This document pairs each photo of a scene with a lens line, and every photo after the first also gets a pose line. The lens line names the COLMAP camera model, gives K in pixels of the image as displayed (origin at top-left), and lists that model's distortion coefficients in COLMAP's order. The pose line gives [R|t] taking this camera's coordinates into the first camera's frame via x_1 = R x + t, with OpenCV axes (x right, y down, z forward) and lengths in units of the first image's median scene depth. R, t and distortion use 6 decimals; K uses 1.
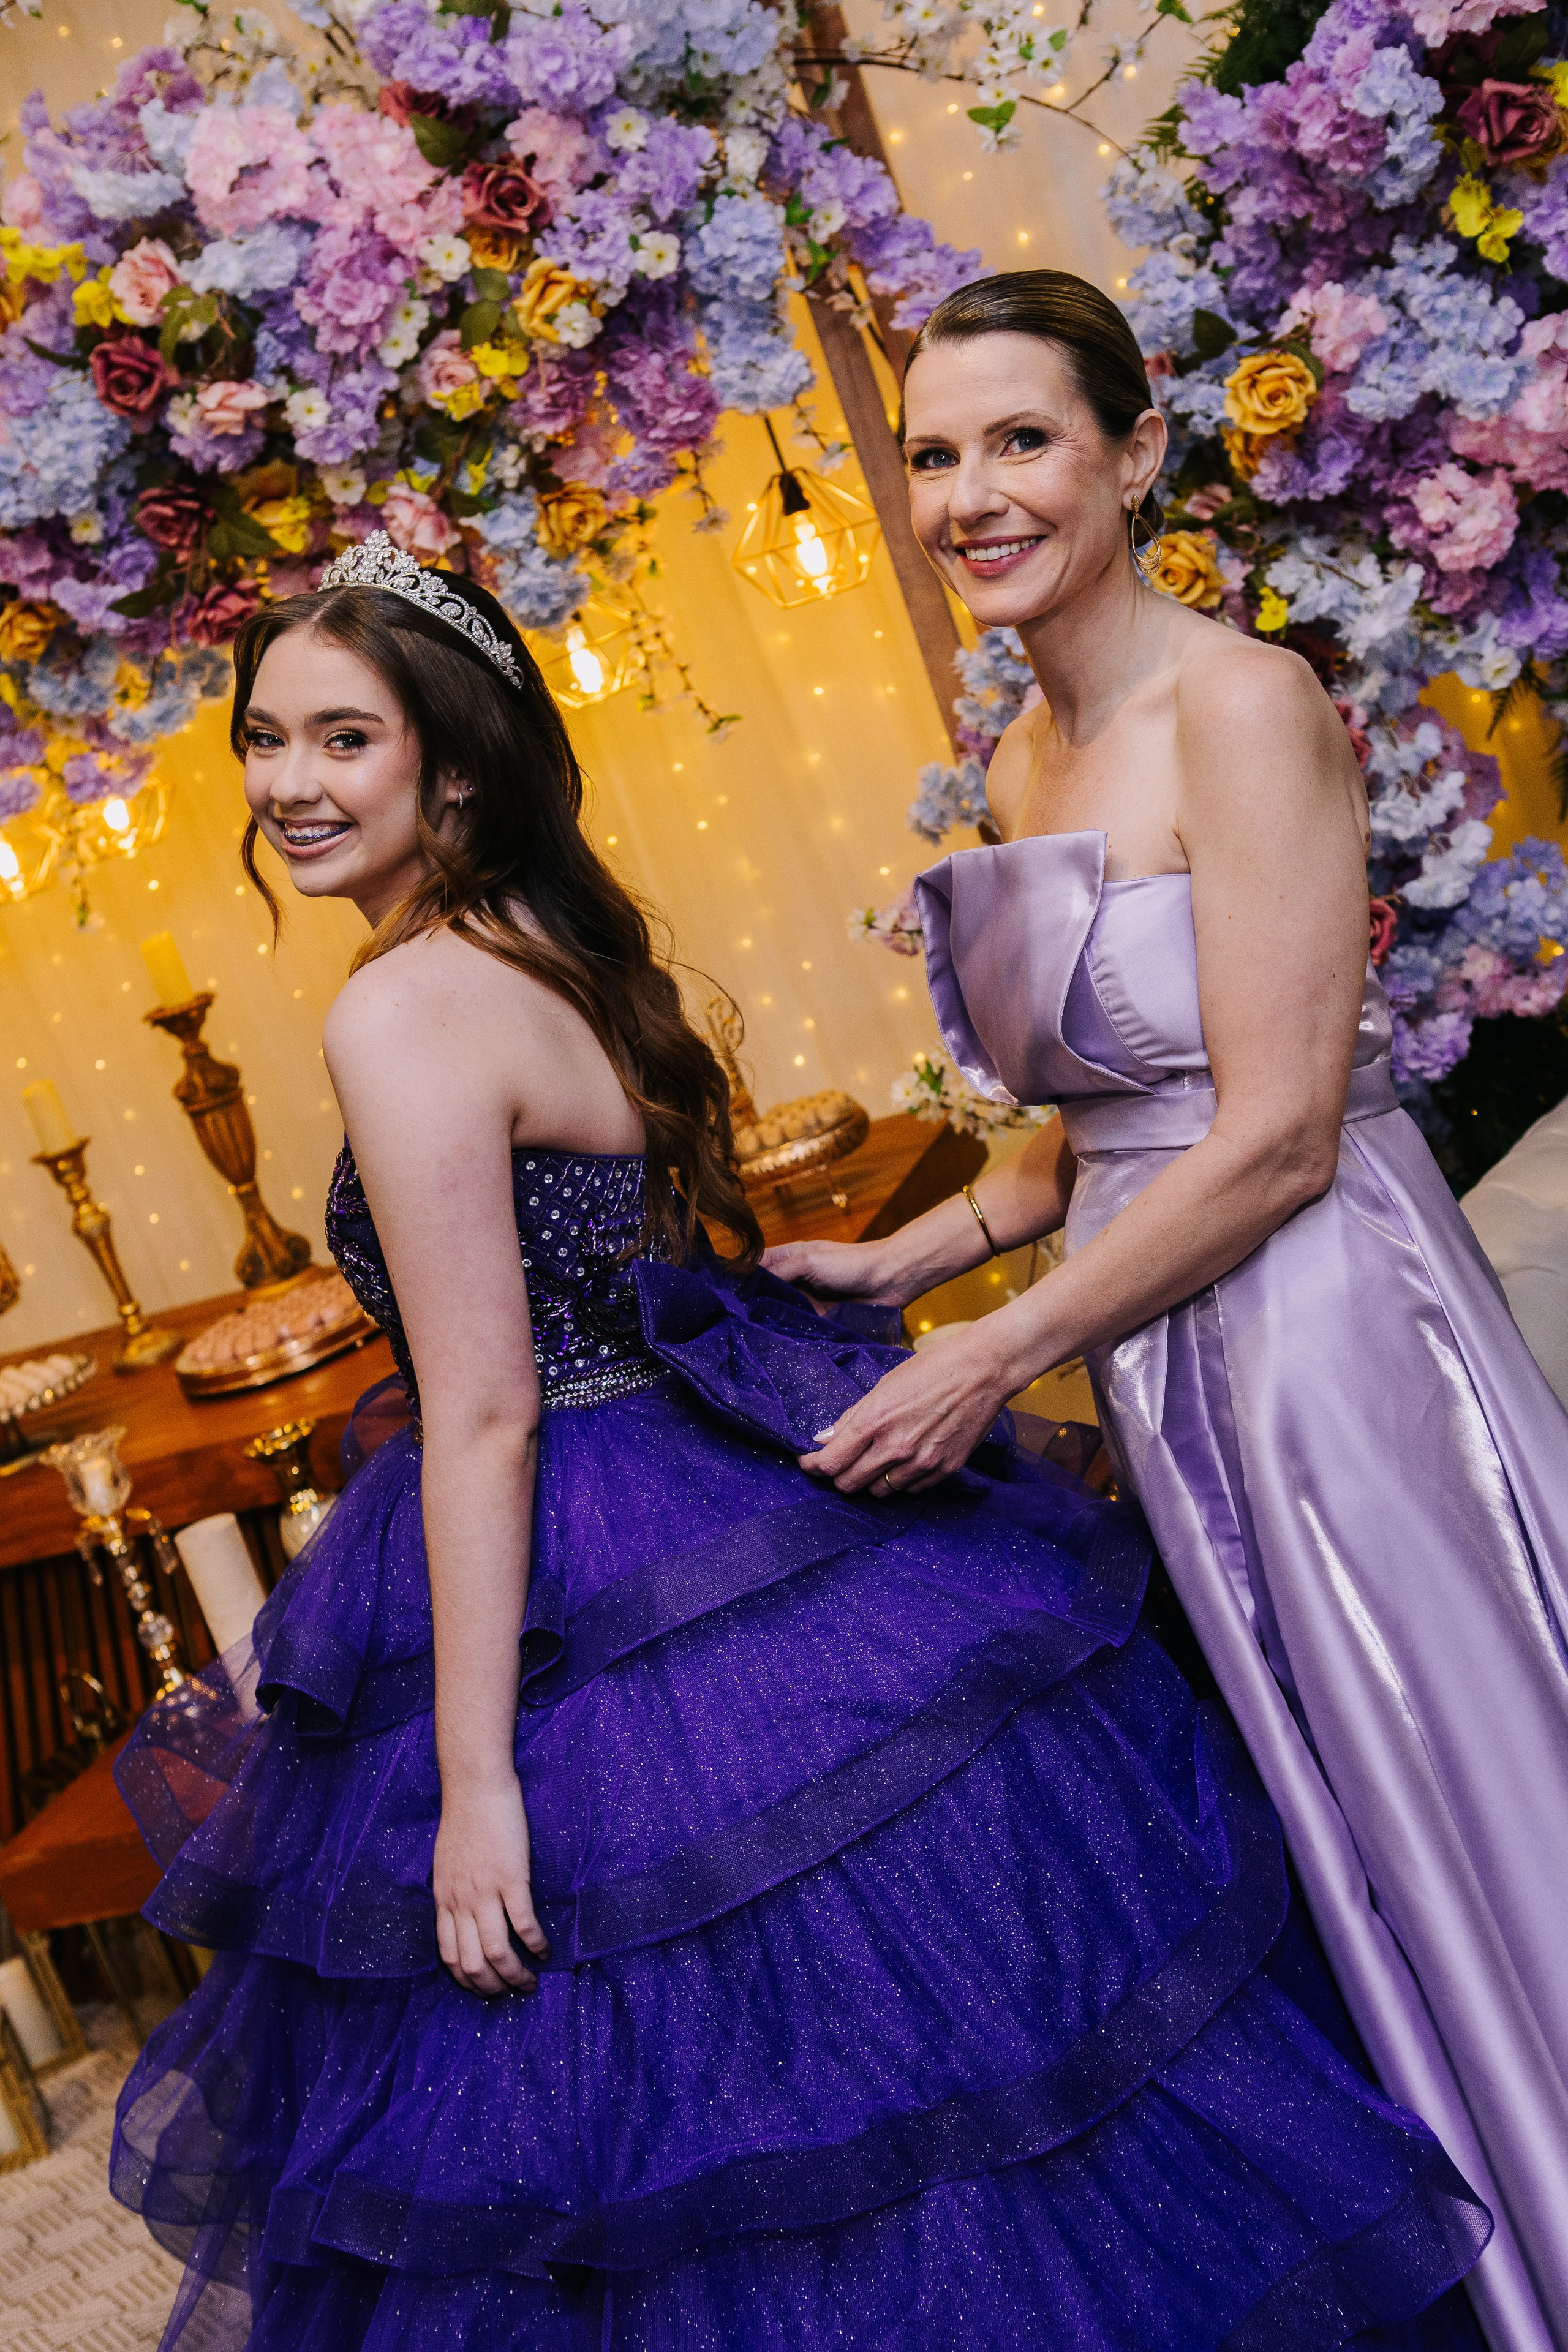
lens RADIAL K [[2730.3, 0, 770.7], [0, 2730.3, 1189.9], [0, 0, 1]] dist [-0.022704, 0.000000]
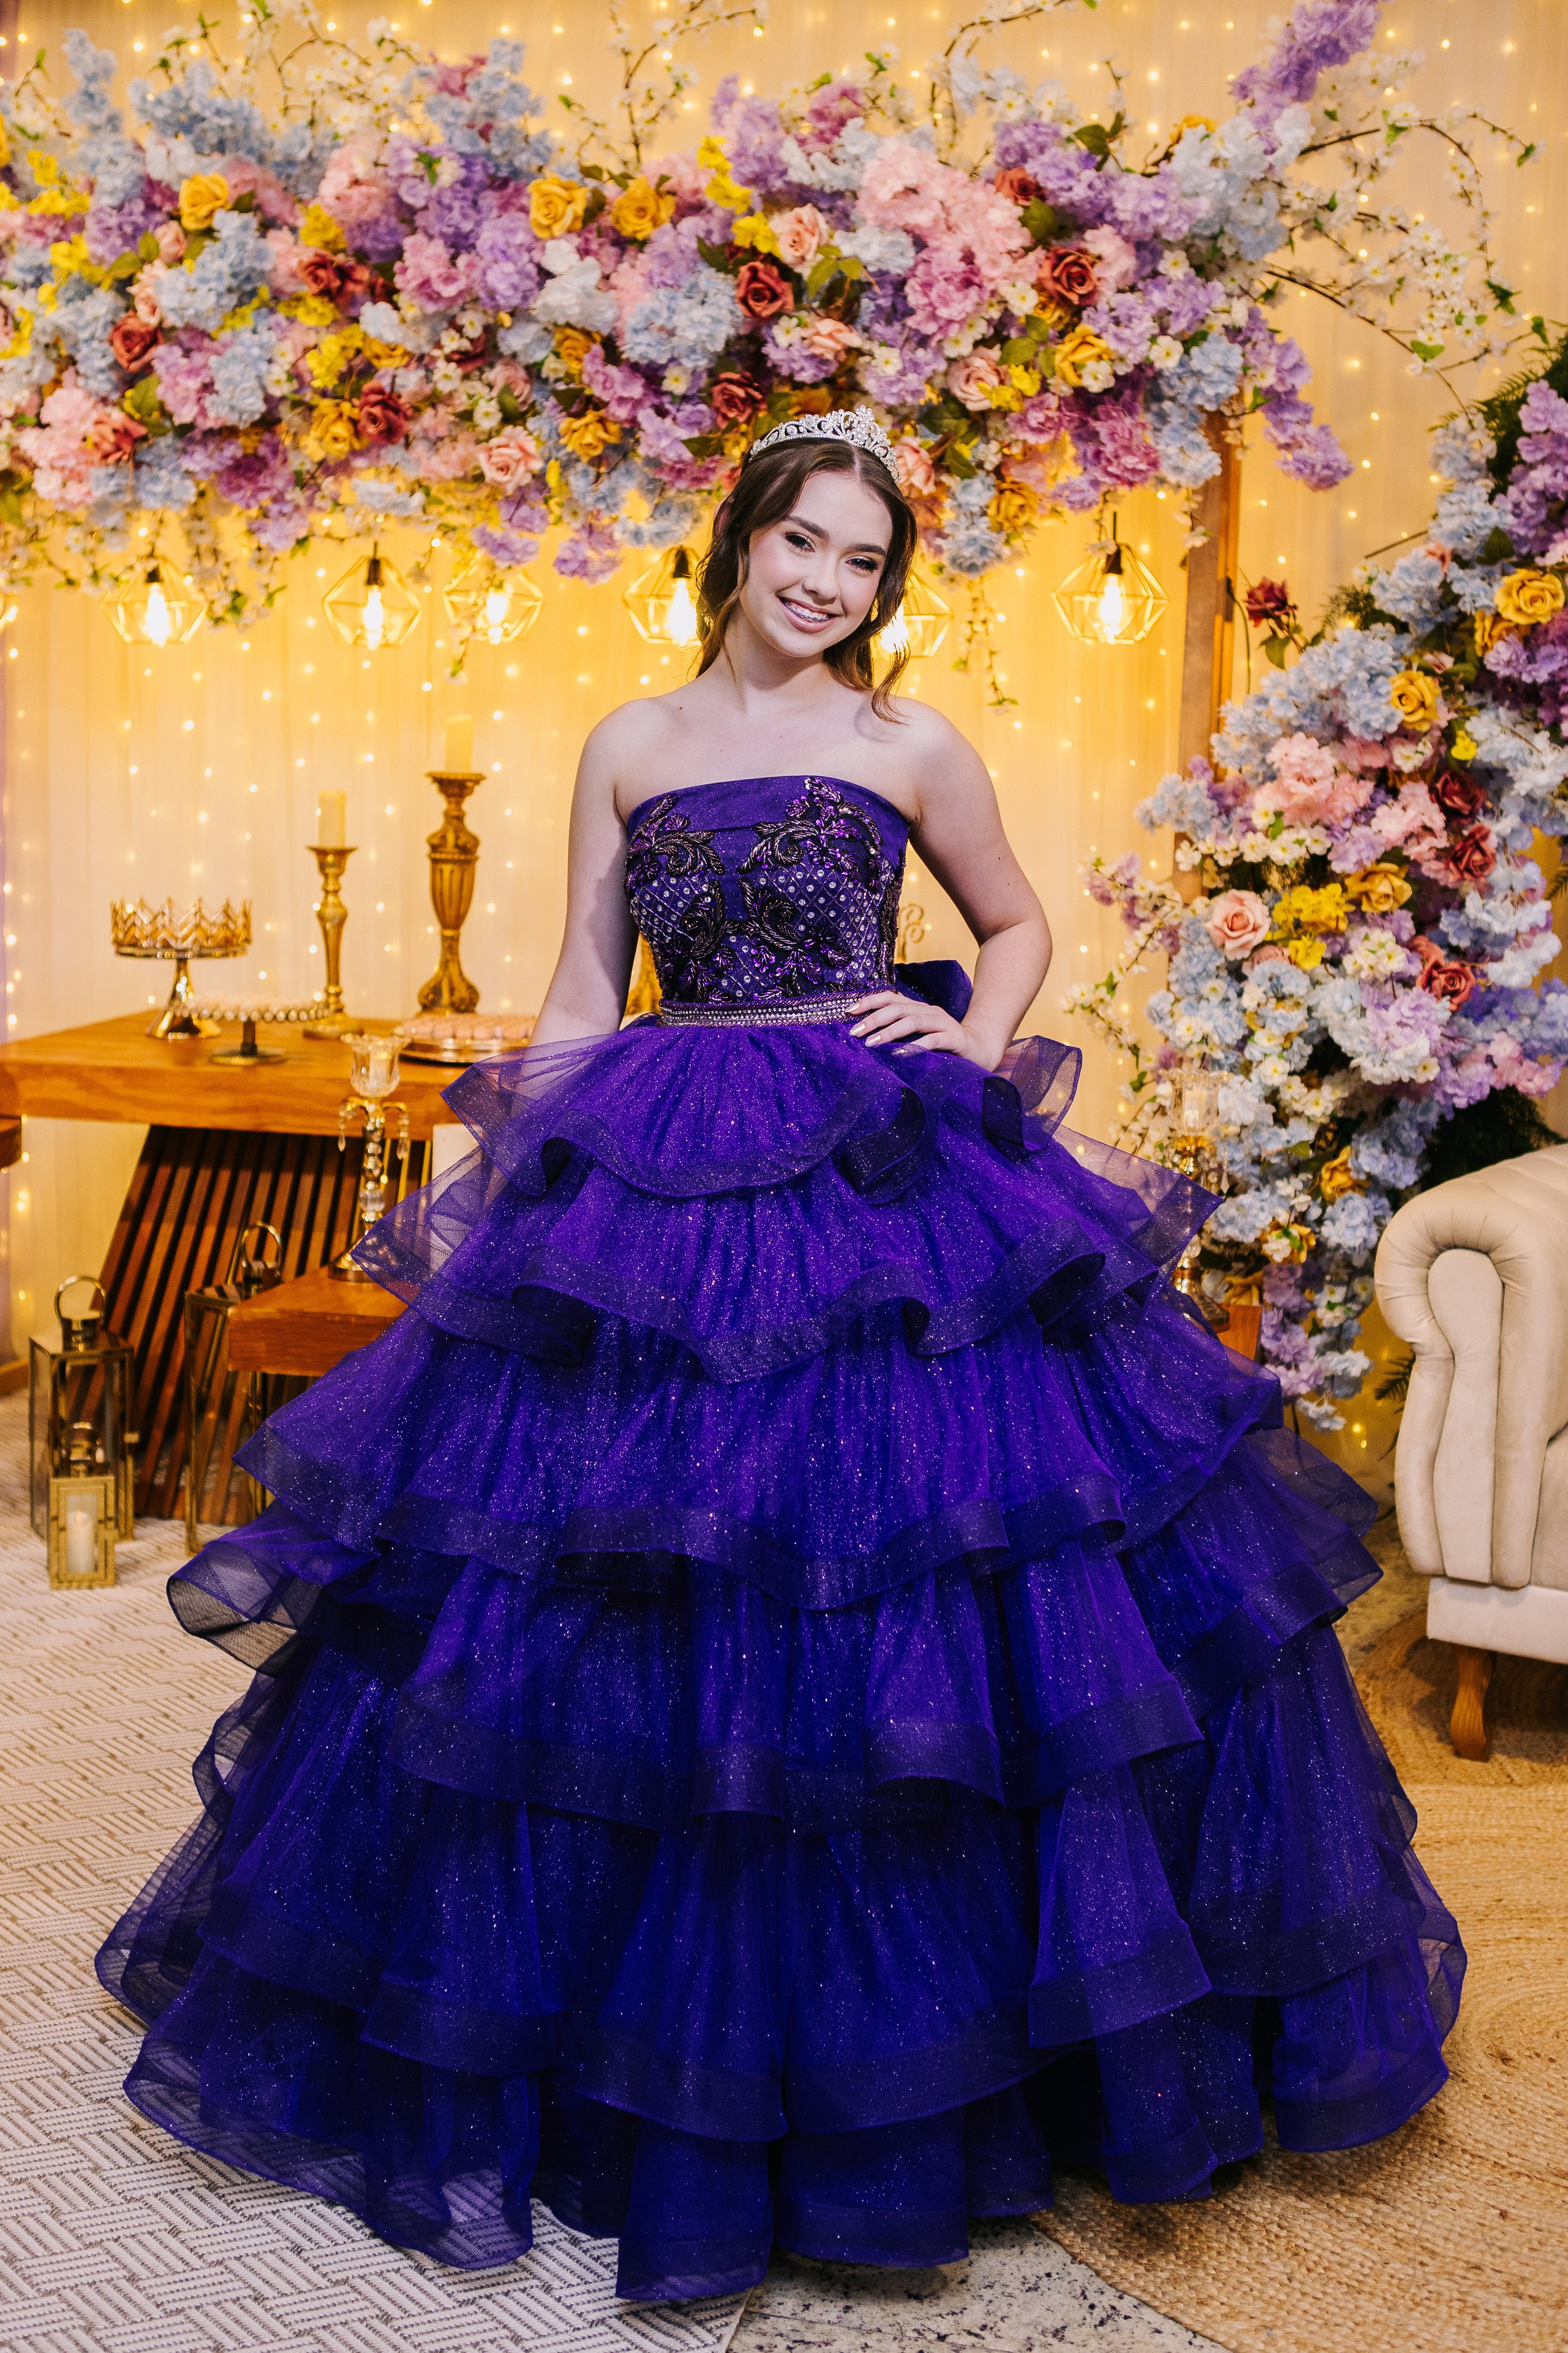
lens RADIAL K [[2776.3, 0, 735.9], [0, 2776.3, 1119.9], [0, 0, 1]] dist [-0.028329, 0.000000]
pose [[0.933687, 0.342364, 0.104953, -0.255264], [-0.330471, 0.936704, -0.115644, 0.261609], [-0.137902, 0.073292, 0.987730, -0.350903]]
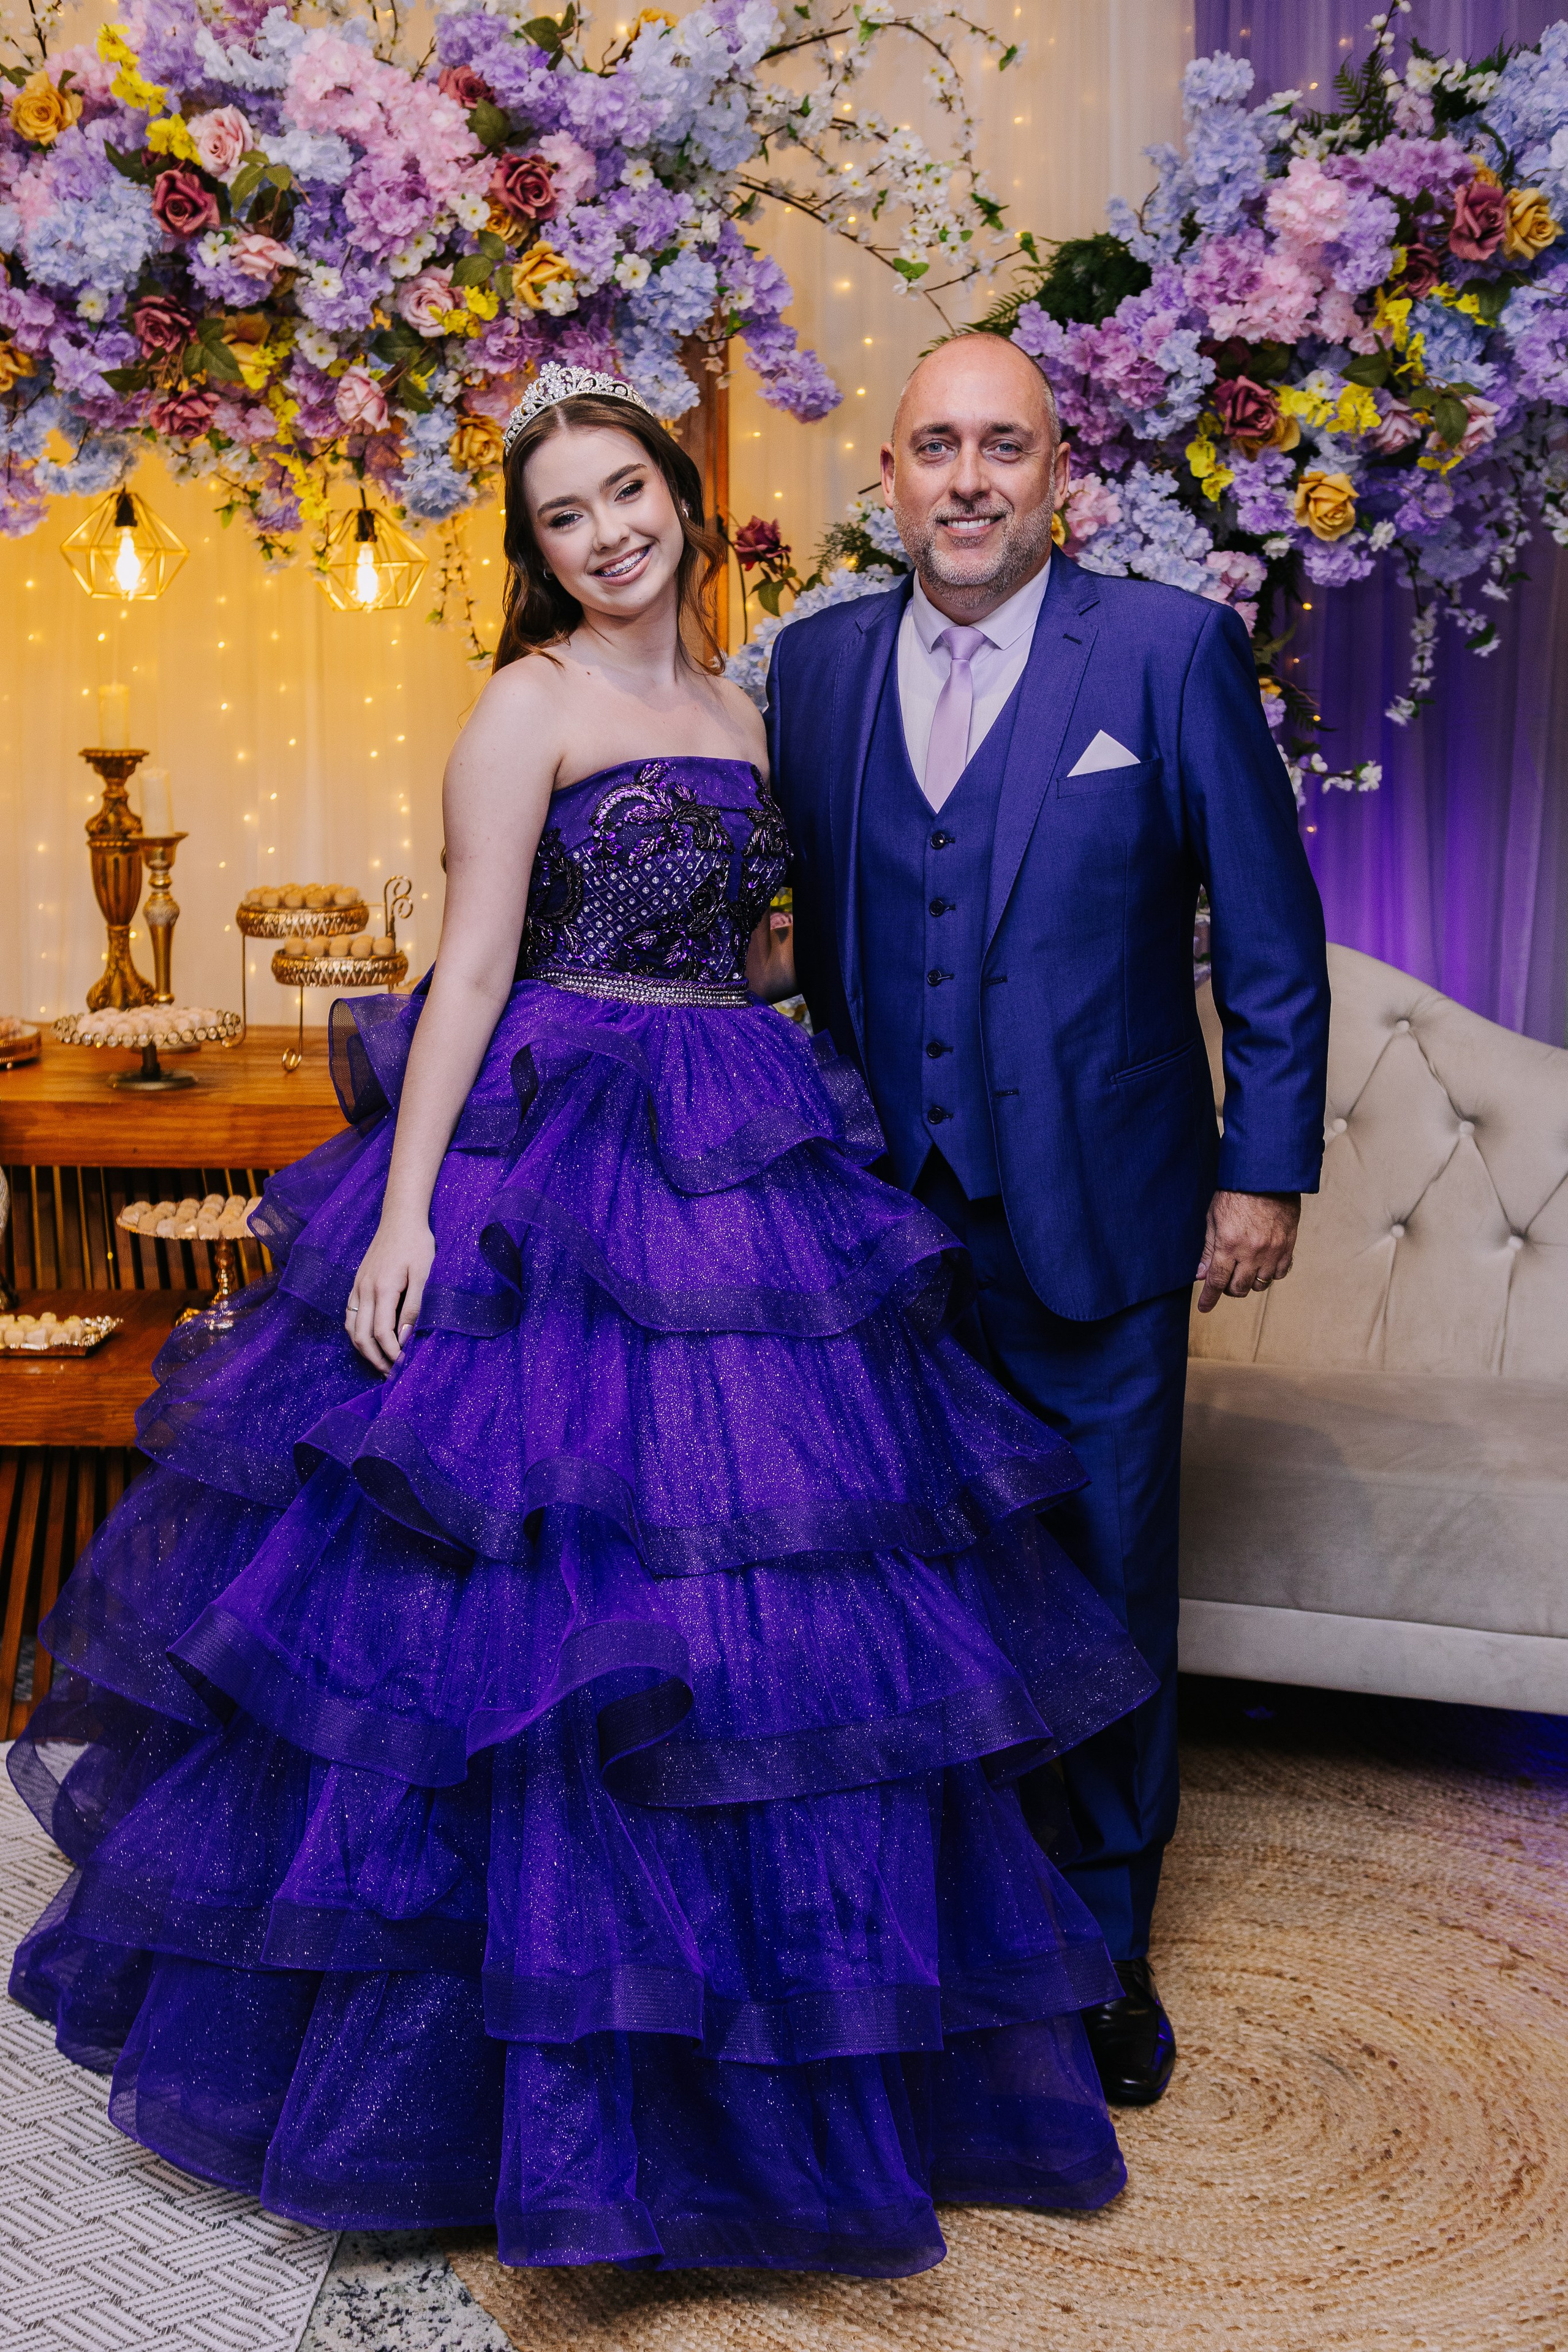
lens RADIAL K [[2730.3, 0, 764.5], [0, 2730.3, 1183.0], [0, 0, 1]] dist [-0.022704, 0.000000]
pose [[0.917277, 0.286117, 0.277019, -0.211257], [-0.262843, 0.957518, -0.118627, 0.202665], [-0.299192, 0.036001, 0.953514, -0.233440]]
